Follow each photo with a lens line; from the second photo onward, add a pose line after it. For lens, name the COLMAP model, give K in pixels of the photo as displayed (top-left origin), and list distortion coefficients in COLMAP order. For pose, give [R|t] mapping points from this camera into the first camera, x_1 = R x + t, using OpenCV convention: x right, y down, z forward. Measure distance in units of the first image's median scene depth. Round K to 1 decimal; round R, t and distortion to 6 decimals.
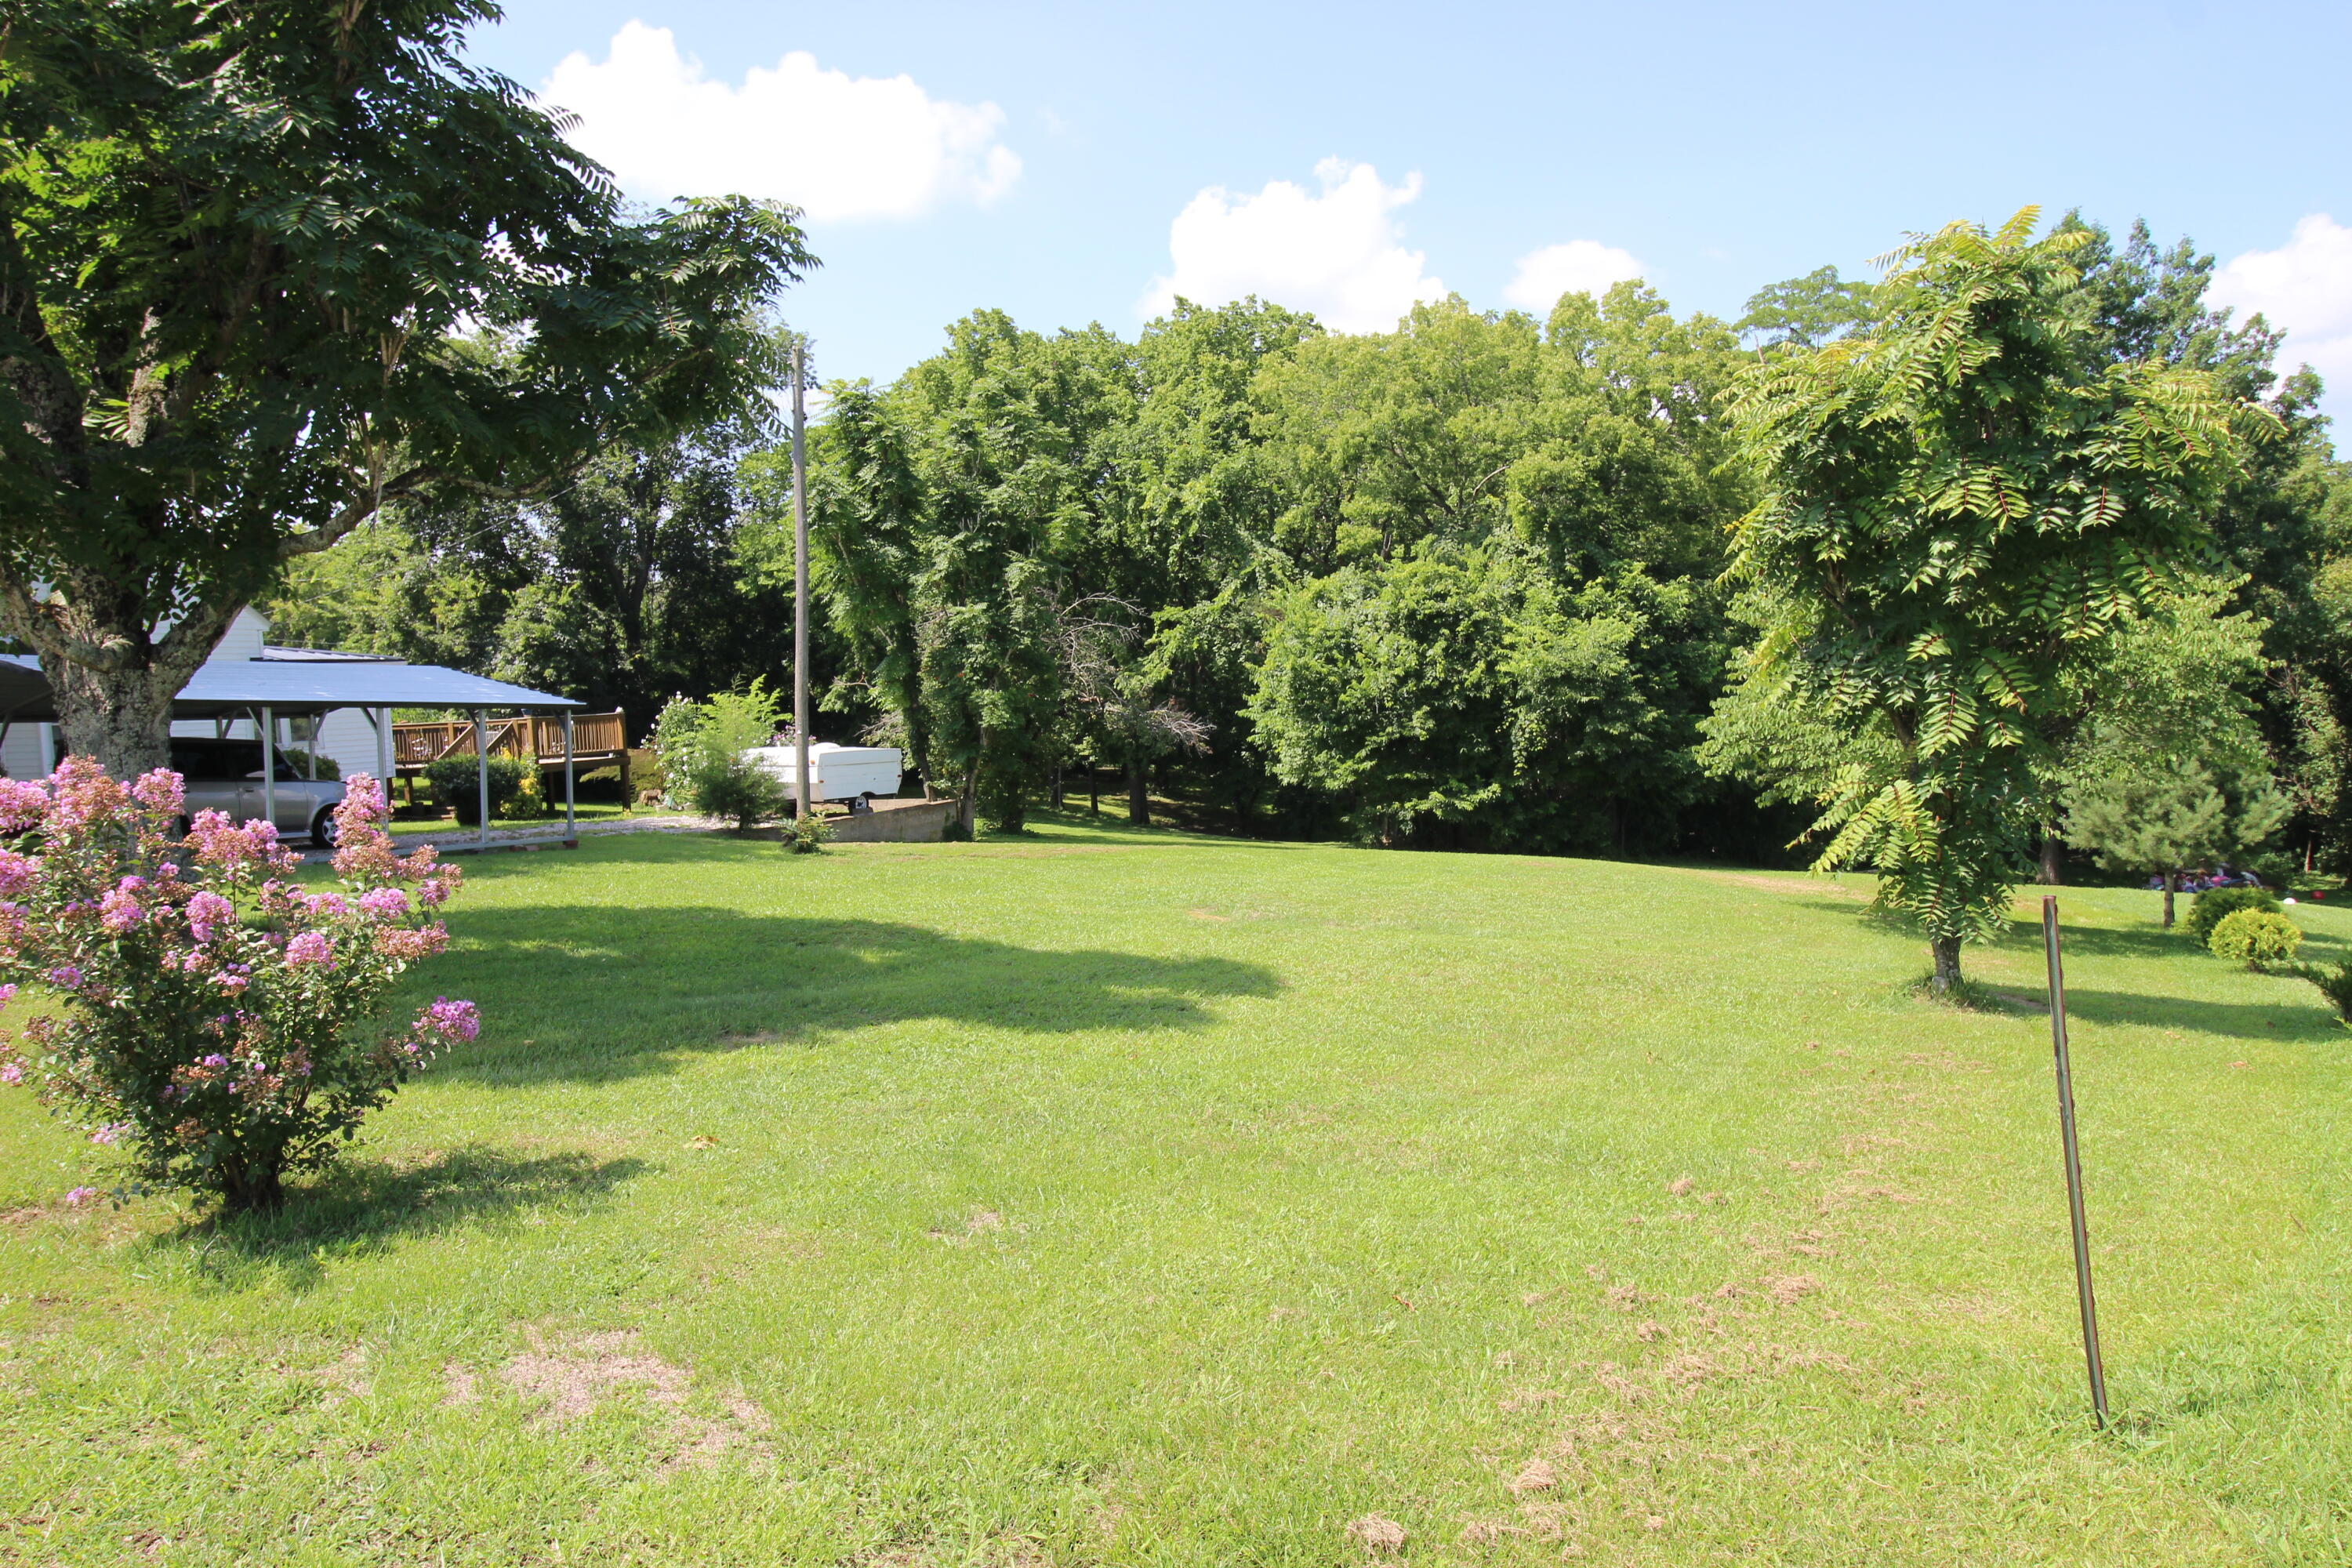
lens RADIAL K [[1629.2, 0, 1176.8], [0, 1629.2, 782.8], [0, 0, 1]] dist [-0.002332, 0.004278]
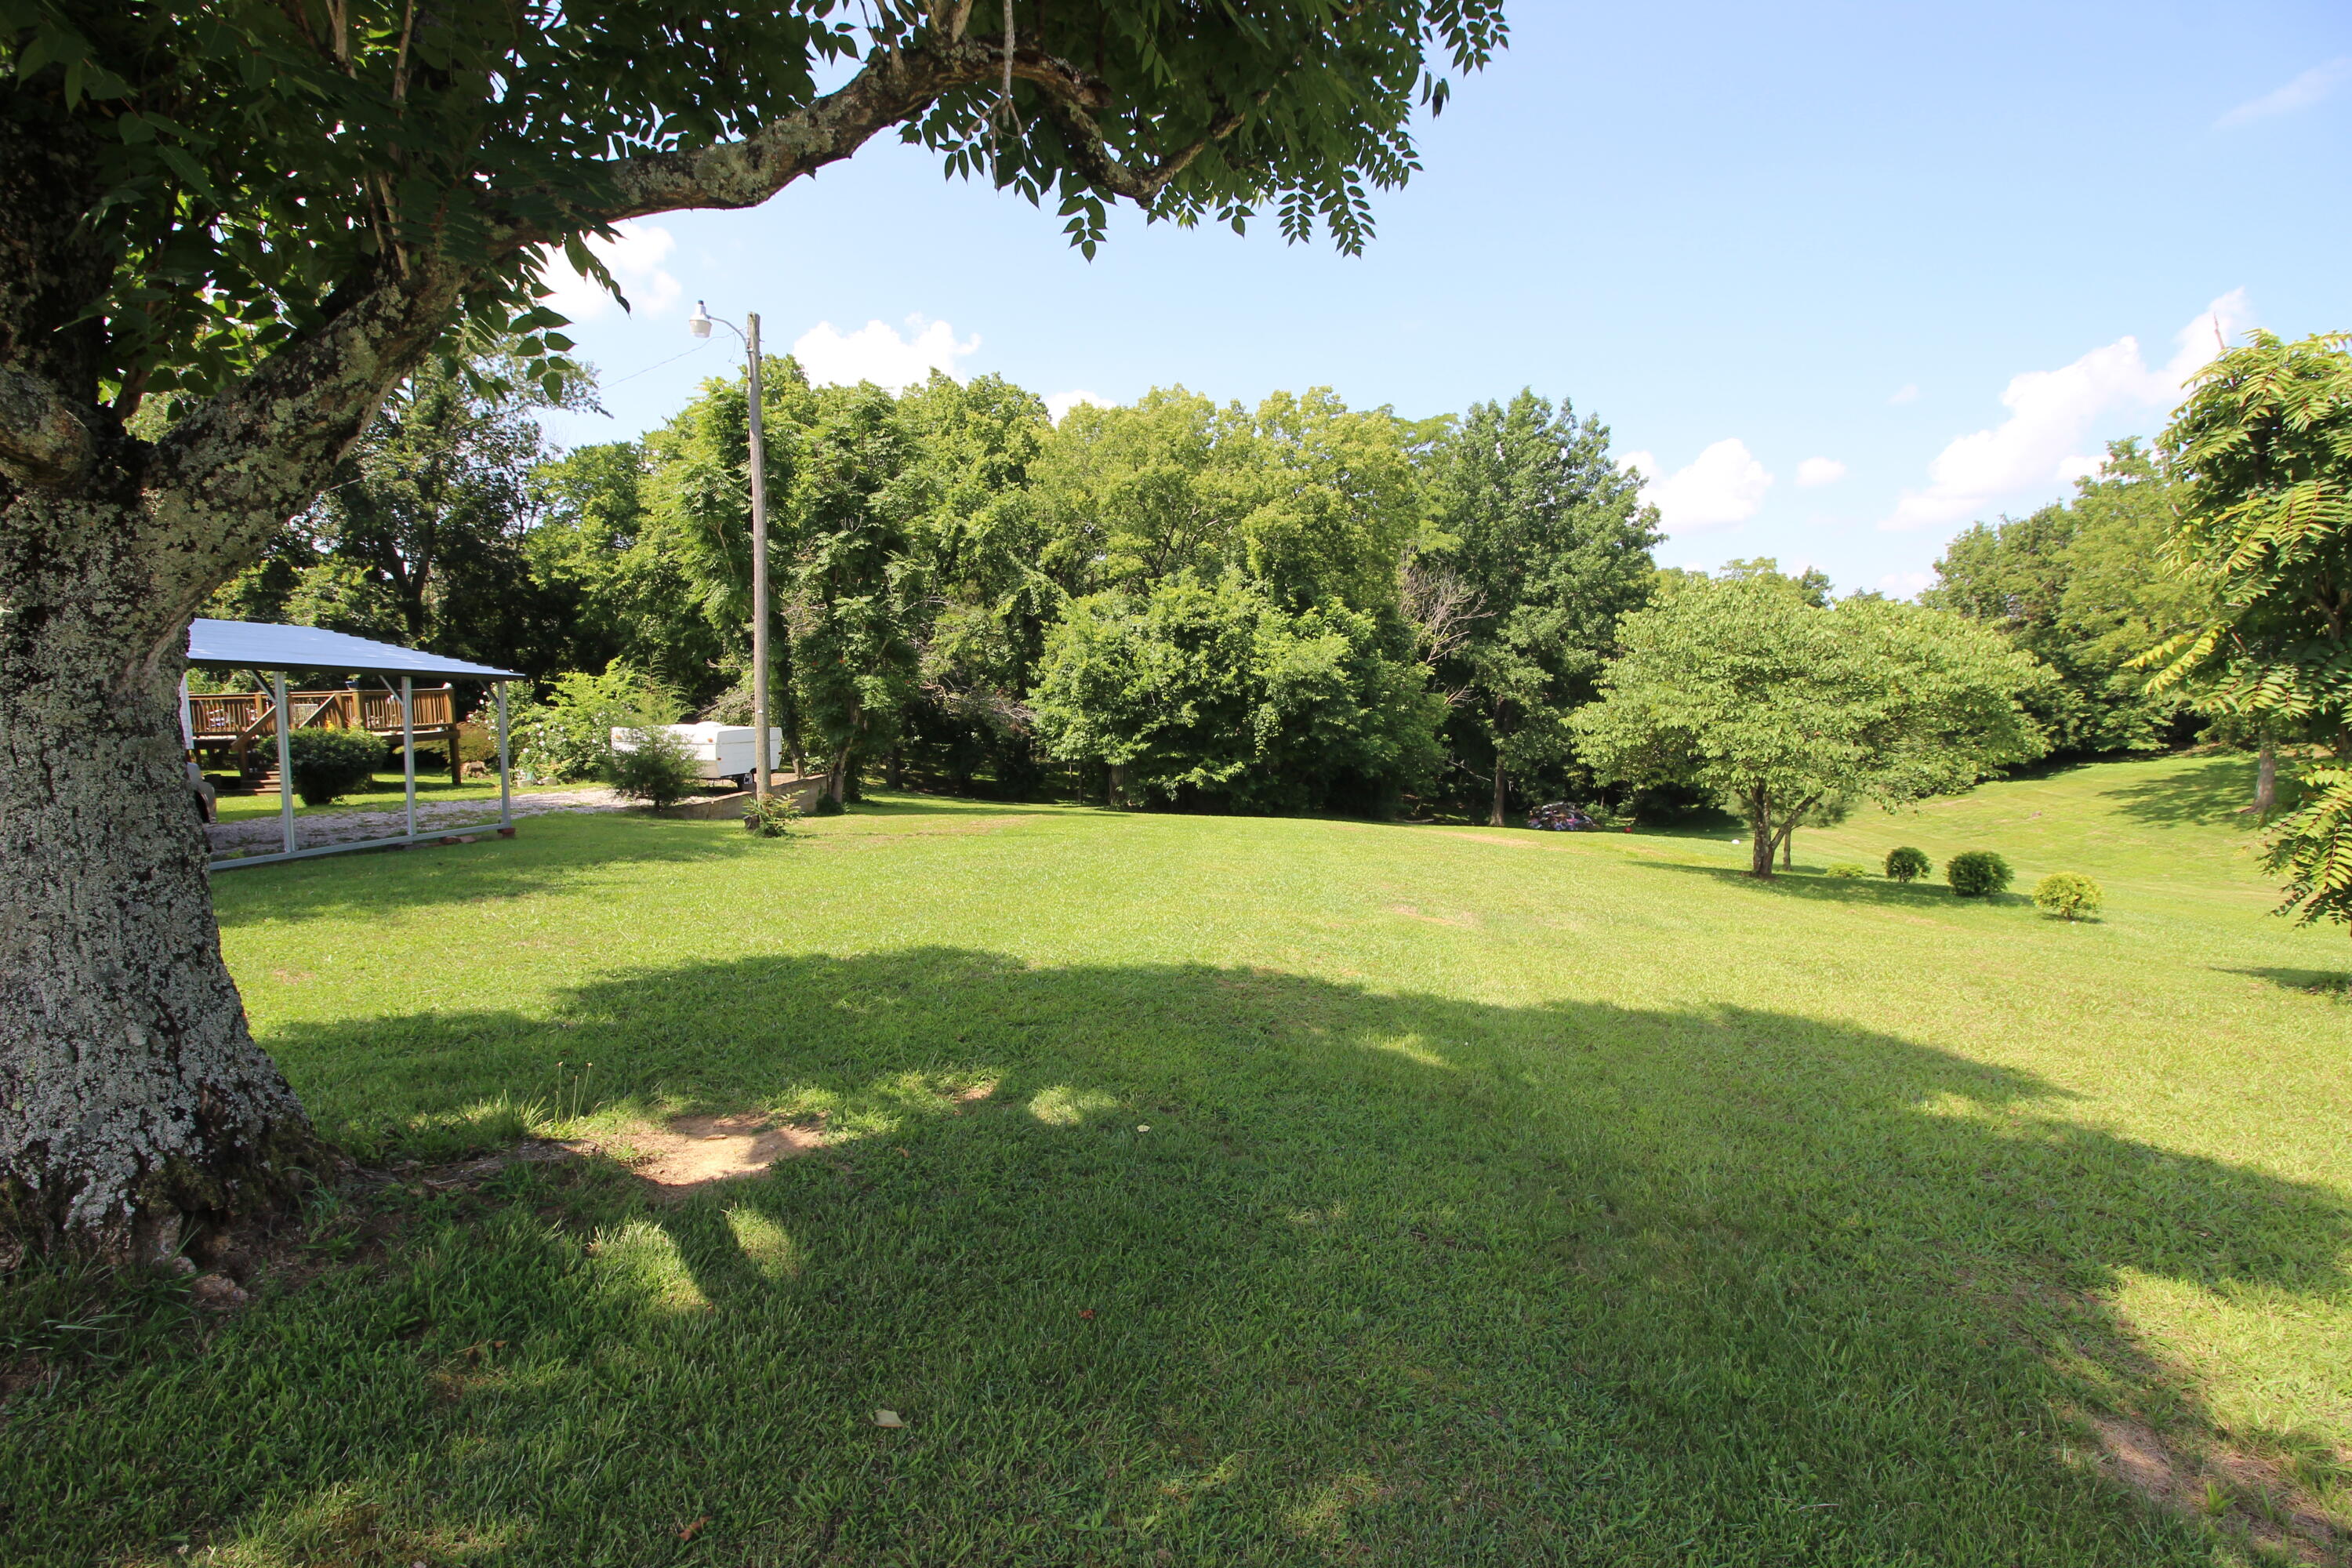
lens RADIAL K [[1079.8, 0, 1178.1], [0, 1079.8, 789.0], [0, 0, 1]] dist [-0.018306, -0.002357]
pose [[0.939641, -0.002939, 0.342149, -0.143191], [-0.008797, 0.999425, 0.032742, -0.005317], [-0.342049, -0.033776, 0.939075, 0.203418]]
